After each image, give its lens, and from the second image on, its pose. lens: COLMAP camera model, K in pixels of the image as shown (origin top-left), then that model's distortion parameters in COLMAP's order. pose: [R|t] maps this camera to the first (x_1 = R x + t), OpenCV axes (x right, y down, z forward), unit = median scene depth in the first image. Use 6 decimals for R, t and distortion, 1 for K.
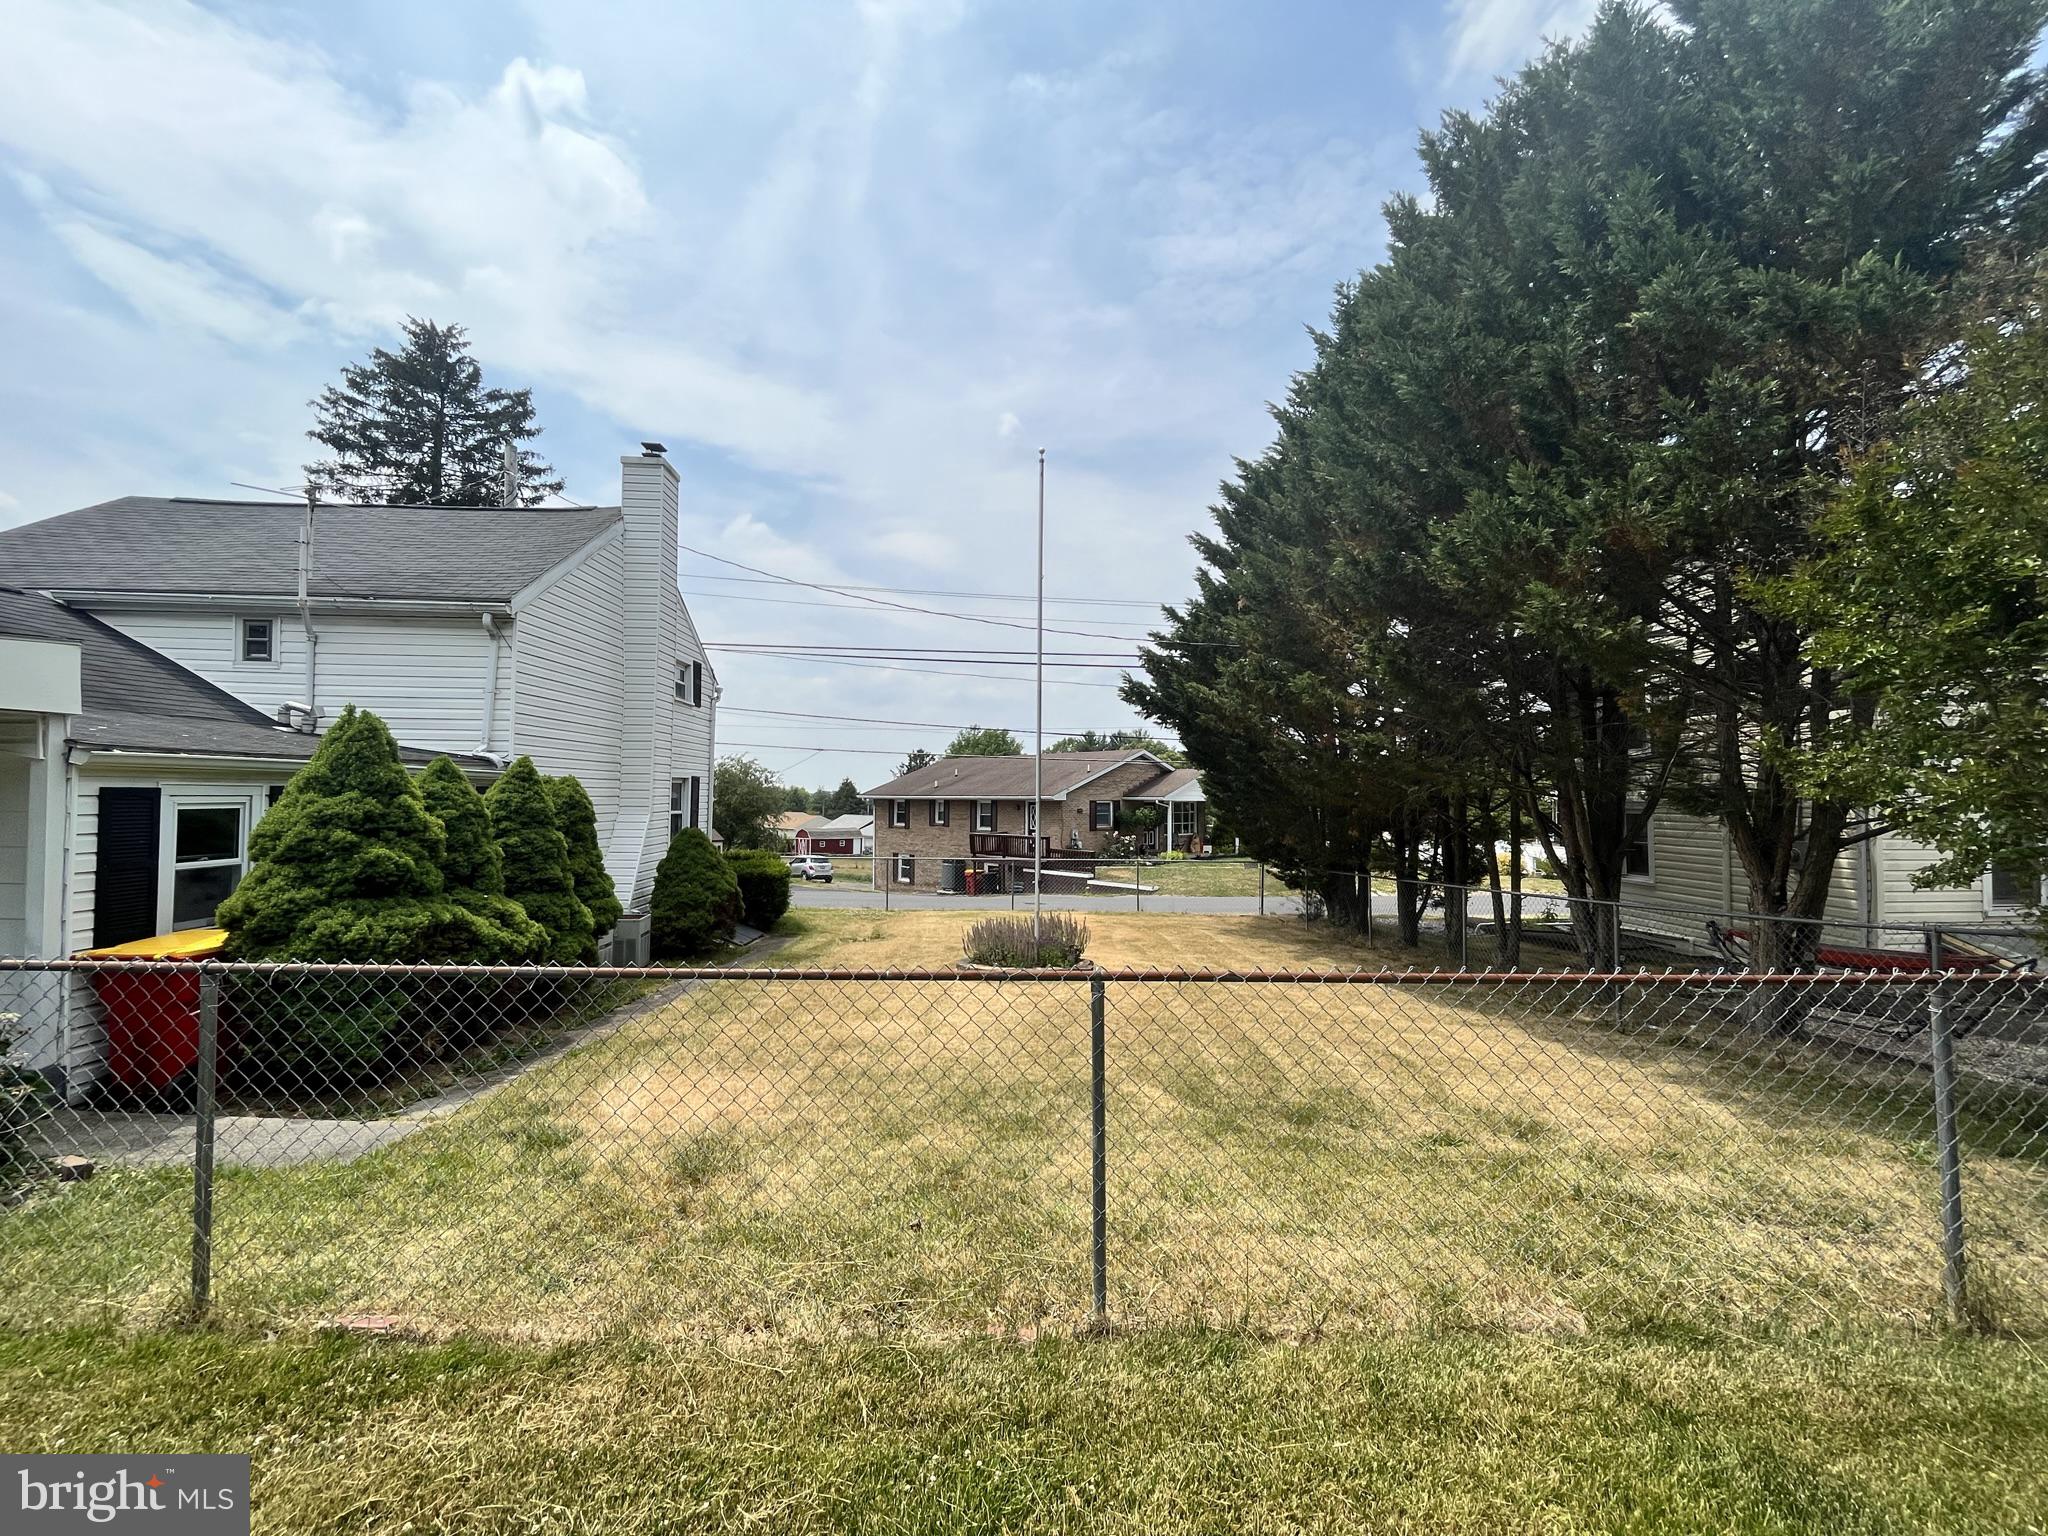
lens RADIAL K [[839.8, 0, 1027.2], [0, 839.8, 769.1], [0, 0, 1]] dist [0.000049, 0.000062]
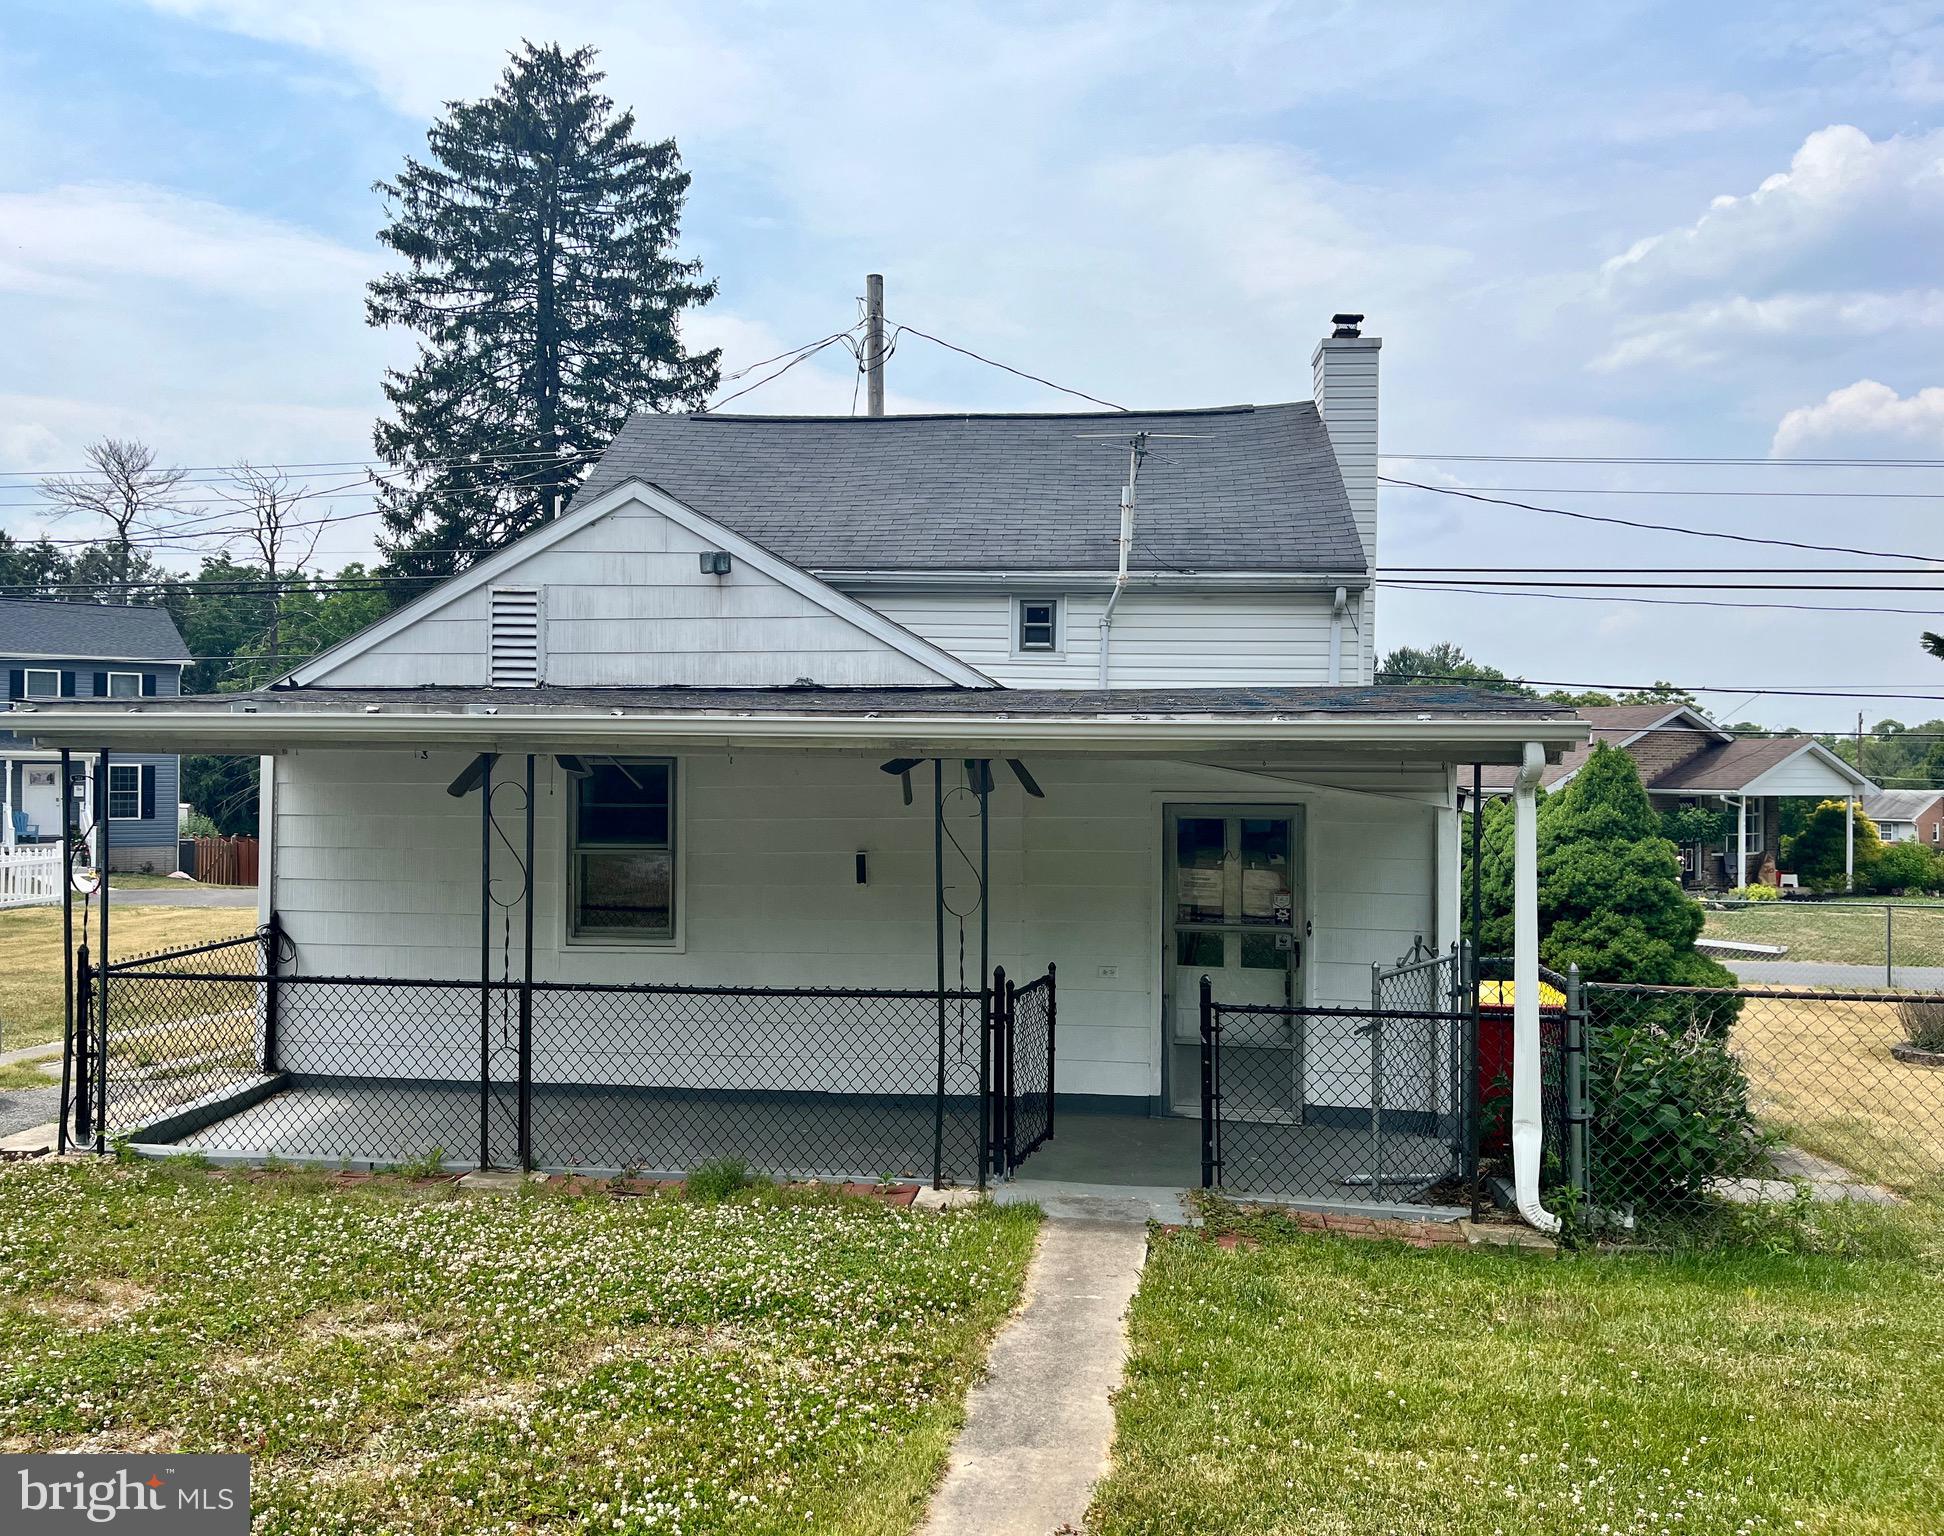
lens RADIAL K [[1551.0, 0, 918.7], [0, 1551.0, 770.3], [0, 0, 1]] dist [0.048908, -0.003818]
pose [[0.987457, 0.001255, -0.157880, -0.240664], [0.004085, 0.999431, 0.033492, -0.019363], [0.157832, -0.033717, 0.986890, -0.152860]]
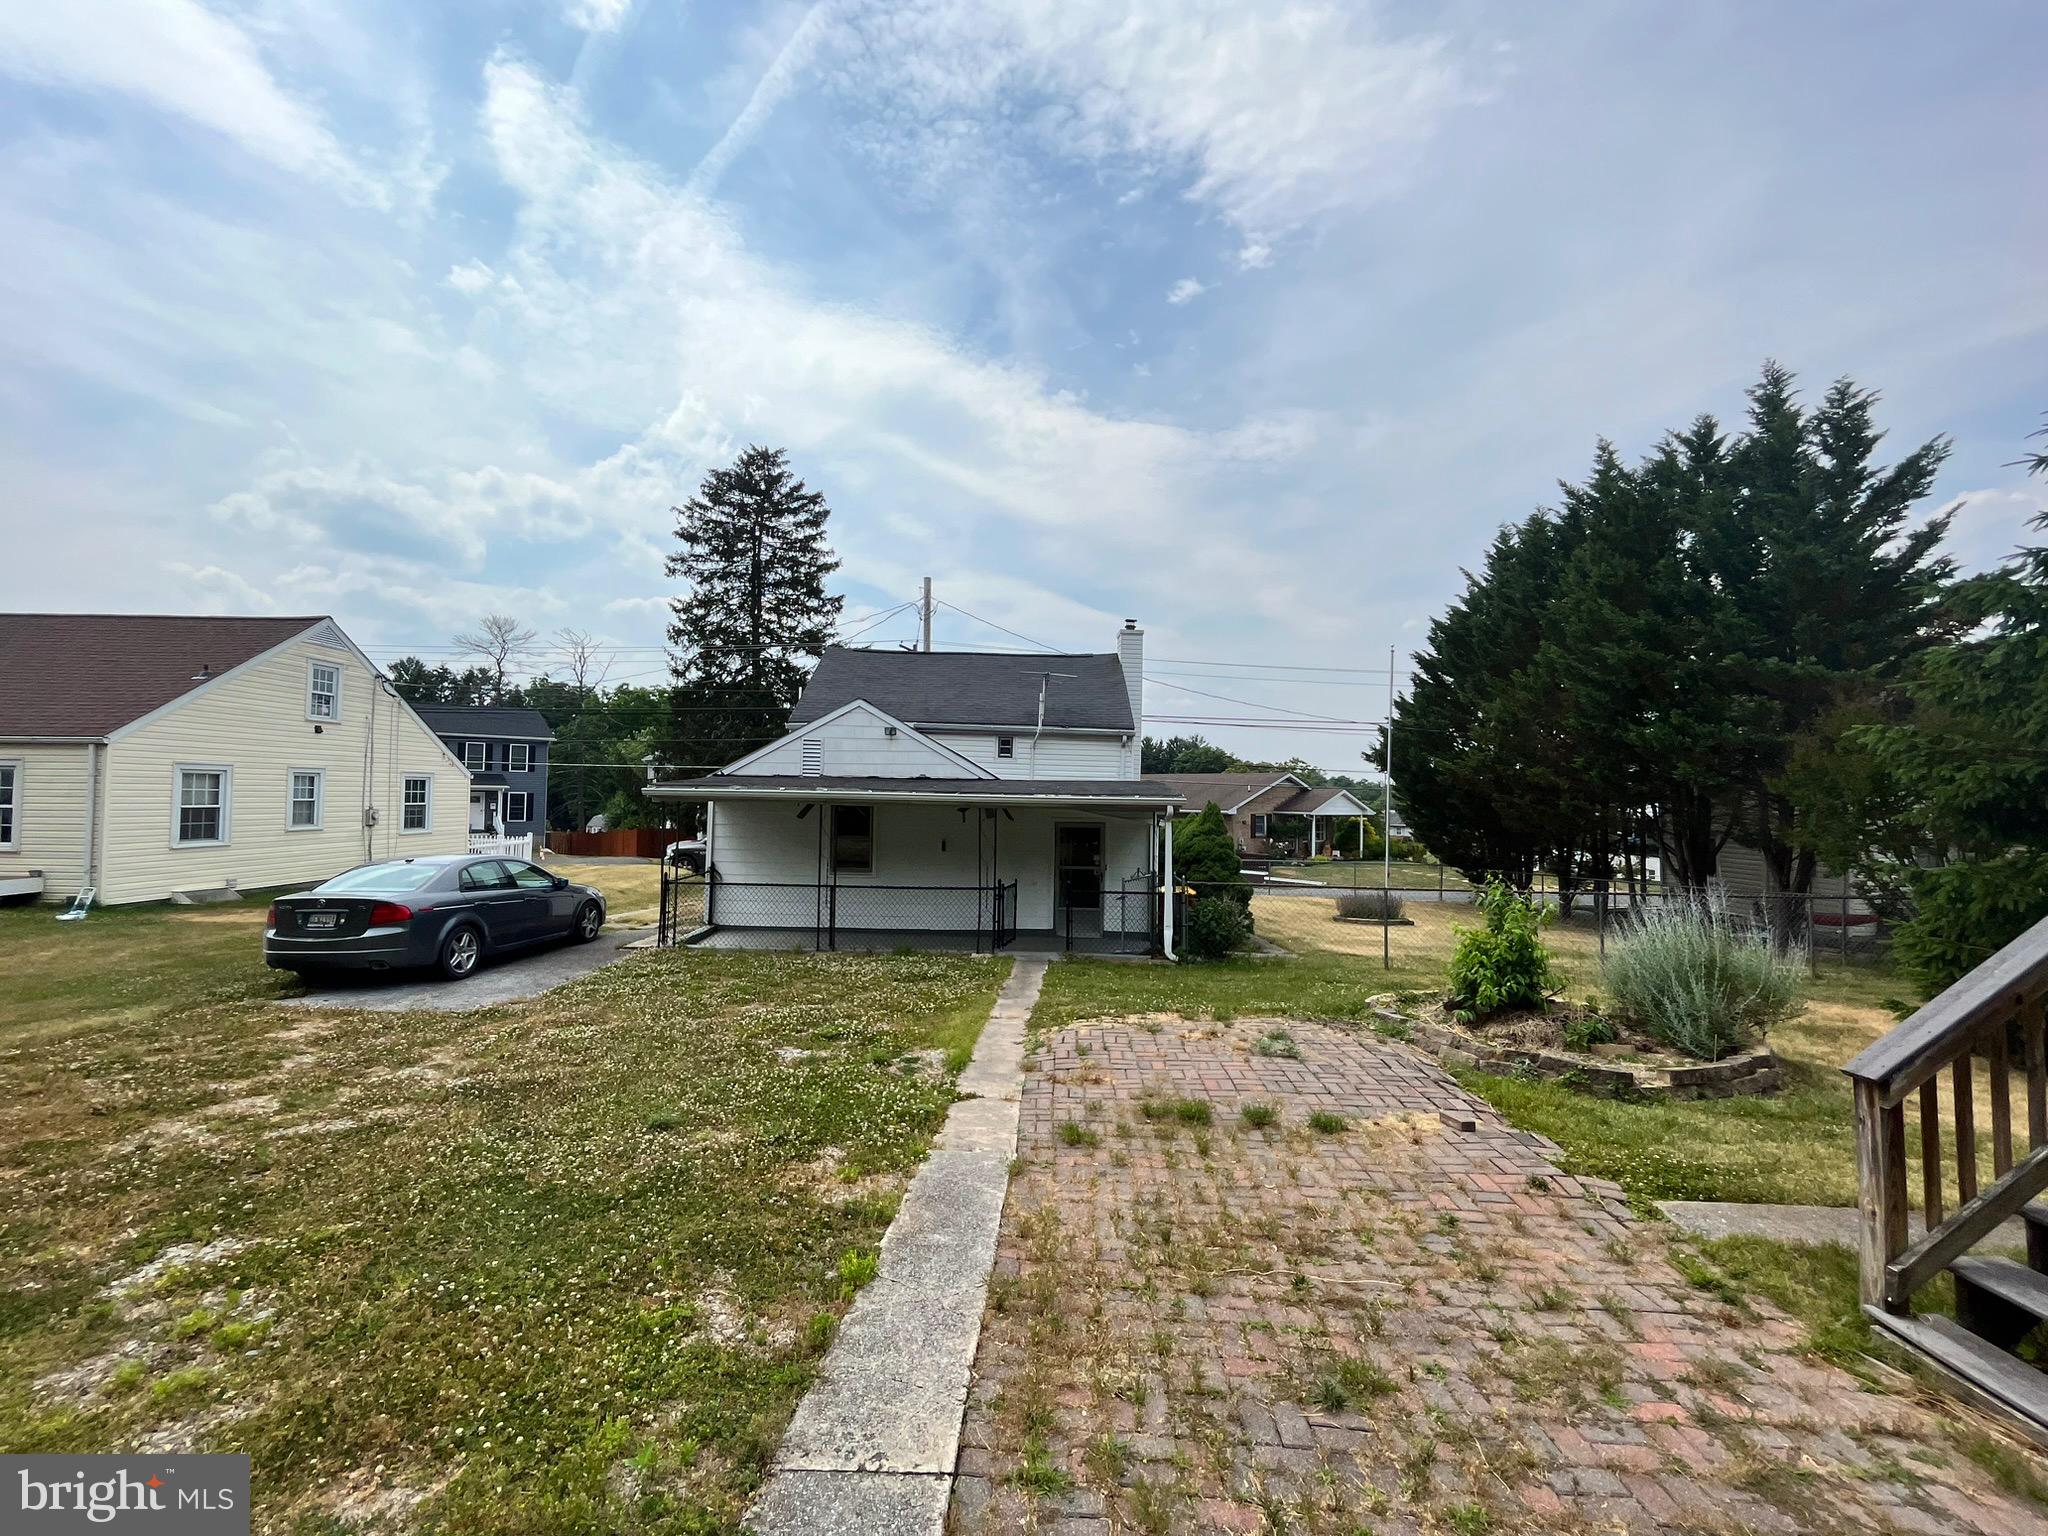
lens RADIAL K [[839.8, 0, 1027.2], [0, 839.8, 769.1], [0, 0, 1]] dist [0.000049, 0.000062]
pose [[0.999283, 0.009162, -0.036745, -0.239963], [-0.009121, 0.999958, 0.001284, -0.031701], [0.036755, -0.000948, 0.999324, -0.299792]]
